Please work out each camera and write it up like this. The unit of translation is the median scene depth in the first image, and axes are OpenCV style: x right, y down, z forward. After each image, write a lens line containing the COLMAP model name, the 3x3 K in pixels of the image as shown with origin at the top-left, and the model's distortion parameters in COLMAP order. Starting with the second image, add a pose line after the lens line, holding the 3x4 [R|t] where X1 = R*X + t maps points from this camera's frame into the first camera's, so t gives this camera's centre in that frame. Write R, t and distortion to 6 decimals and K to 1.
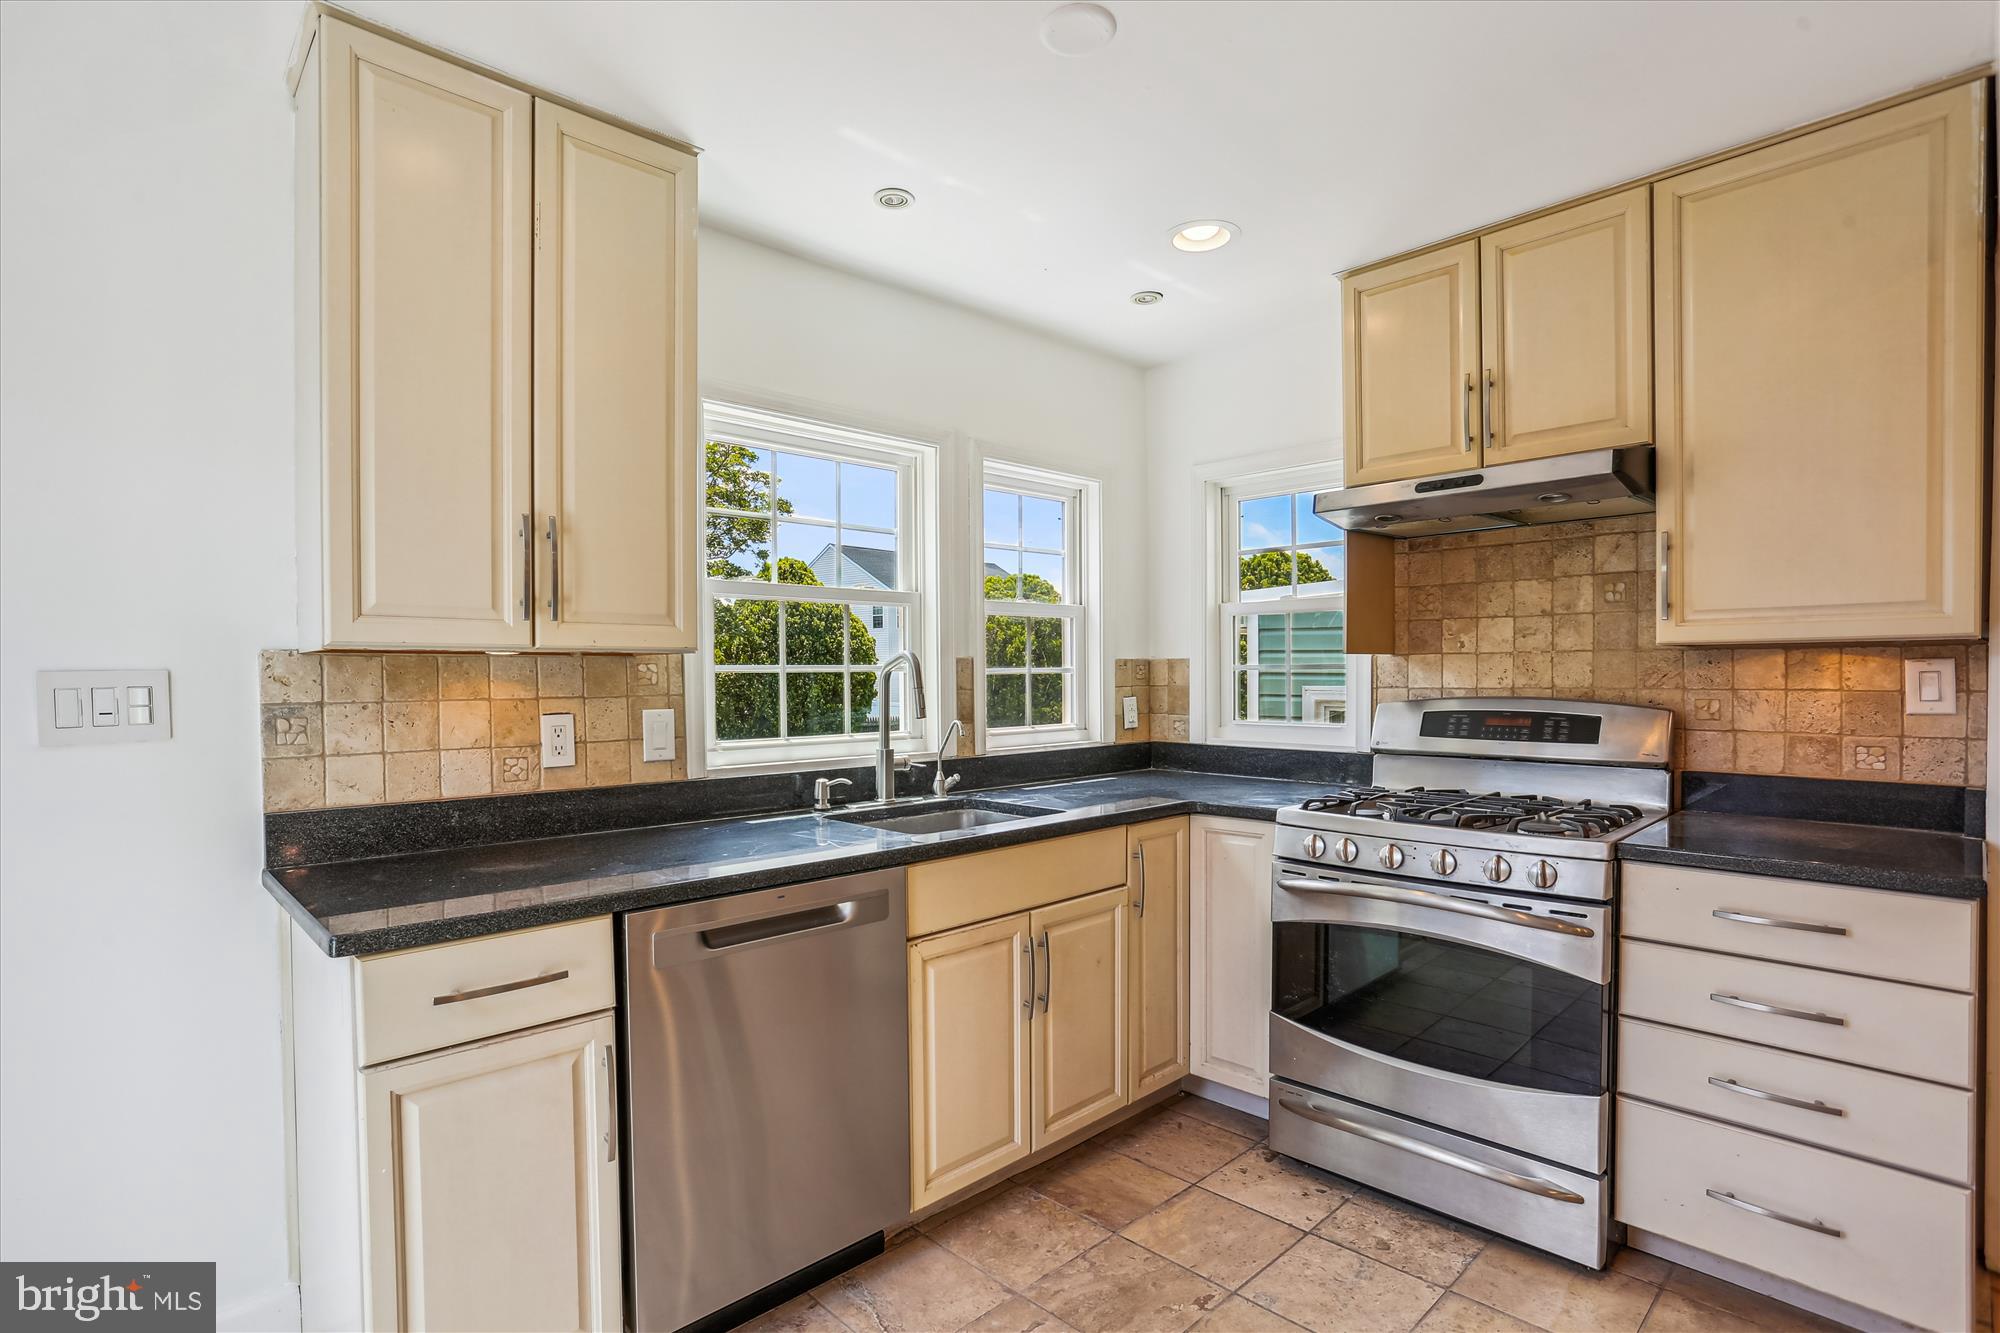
lens RADIAL K [[976.2, 0, 967.8], [0, 976.2, 669.7], [0, 0, 1]] dist [-0.043276, 0.017128]
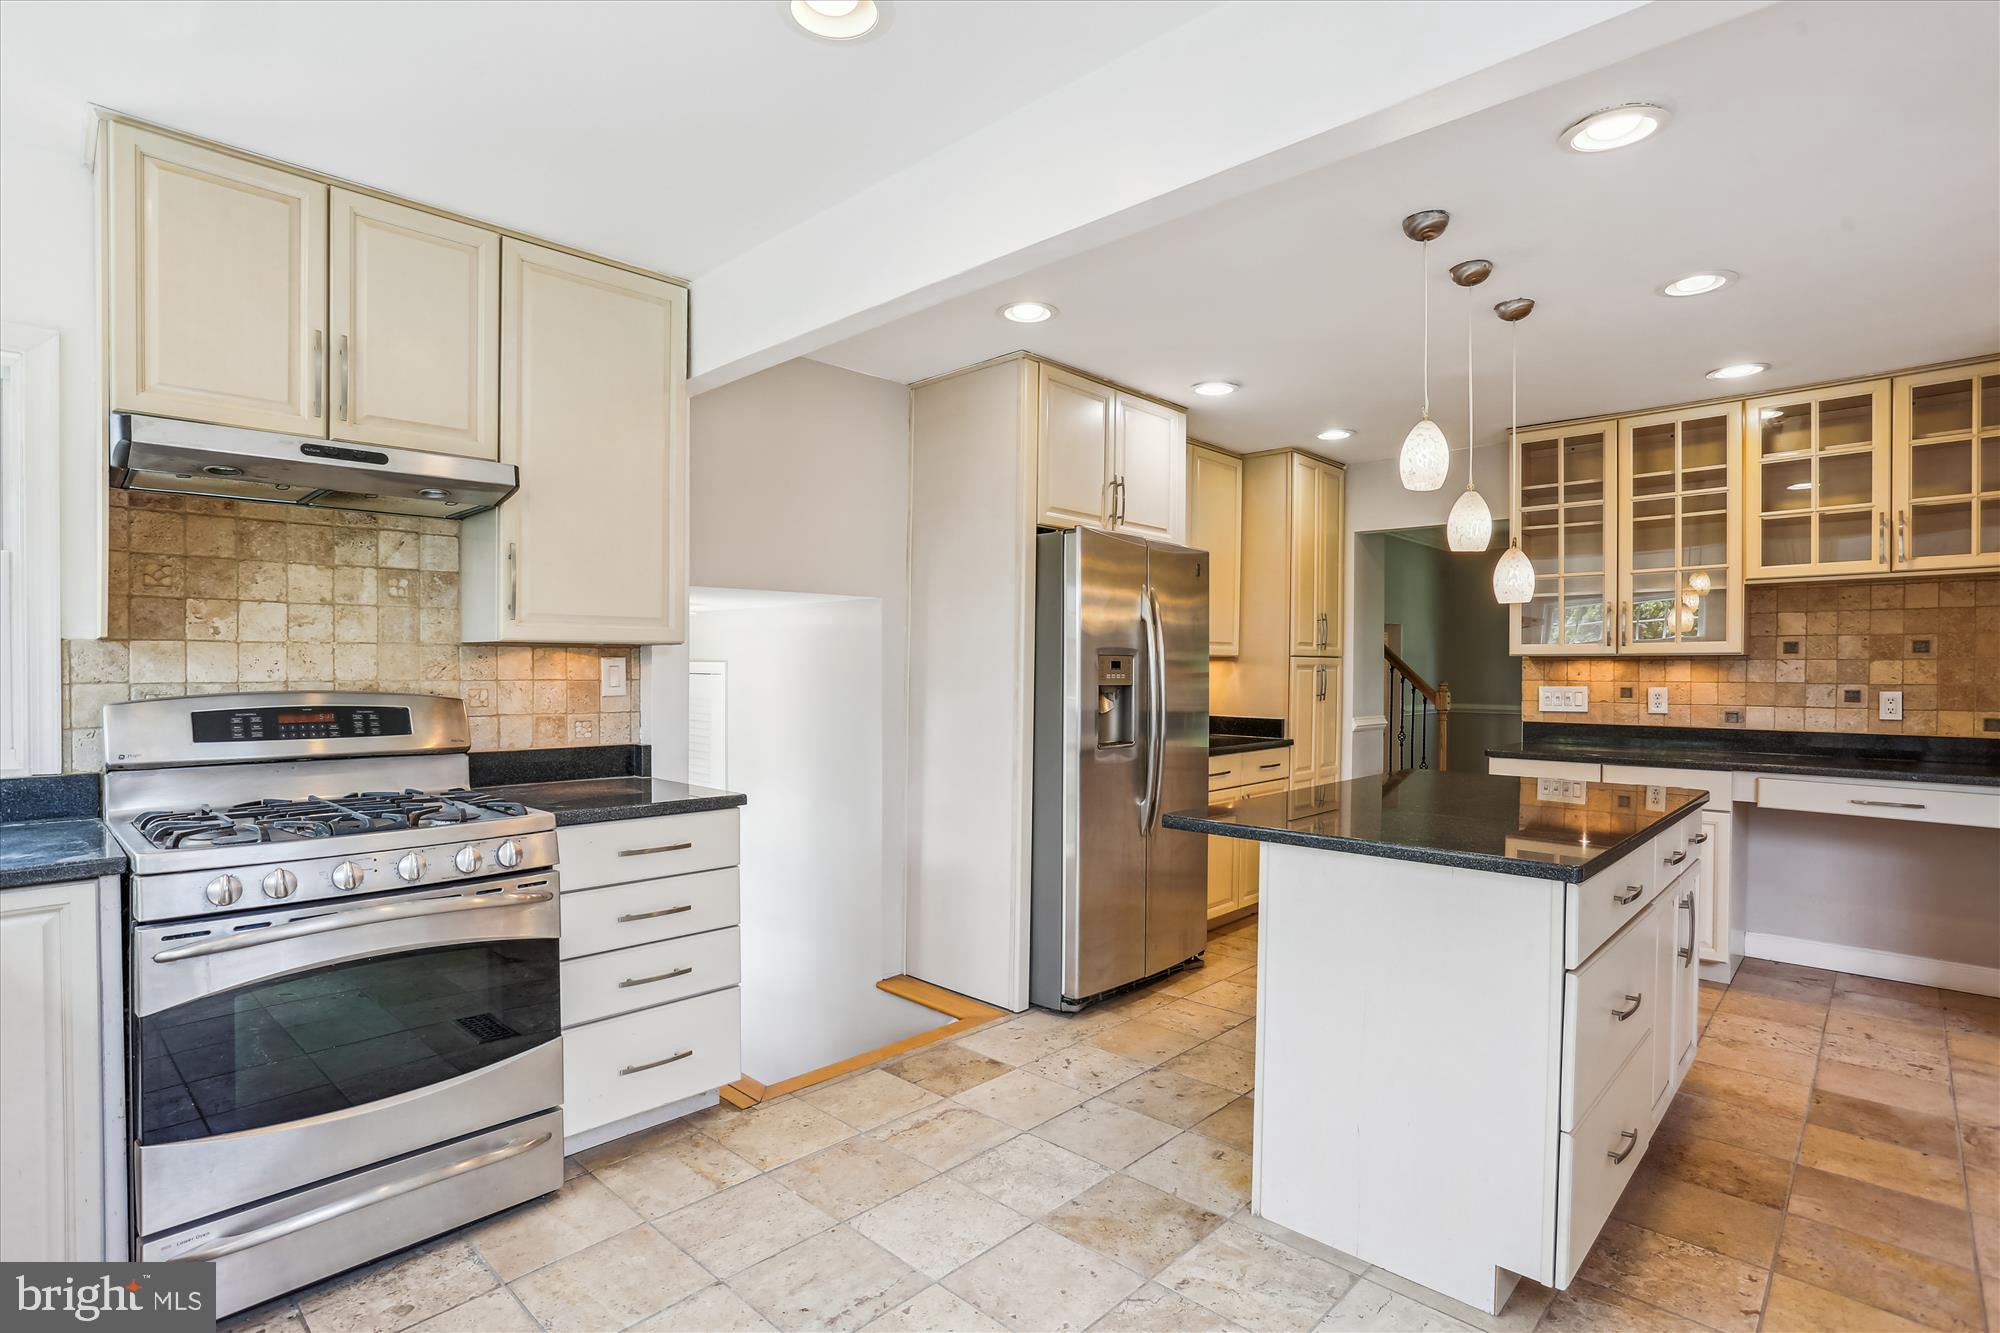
lens RADIAL K [[978.3, 0, 993.4], [0, 978.3, 660.2], [0, 0, 1]] dist [-0.071125, 0.035432]
pose [[-0.052822, 0.010519, 0.998549, -0.384145], [-0.008376, 0.999905, -0.010977, 0.003448], [-0.998569, -0.008943, -0.052728, 0.409110]]
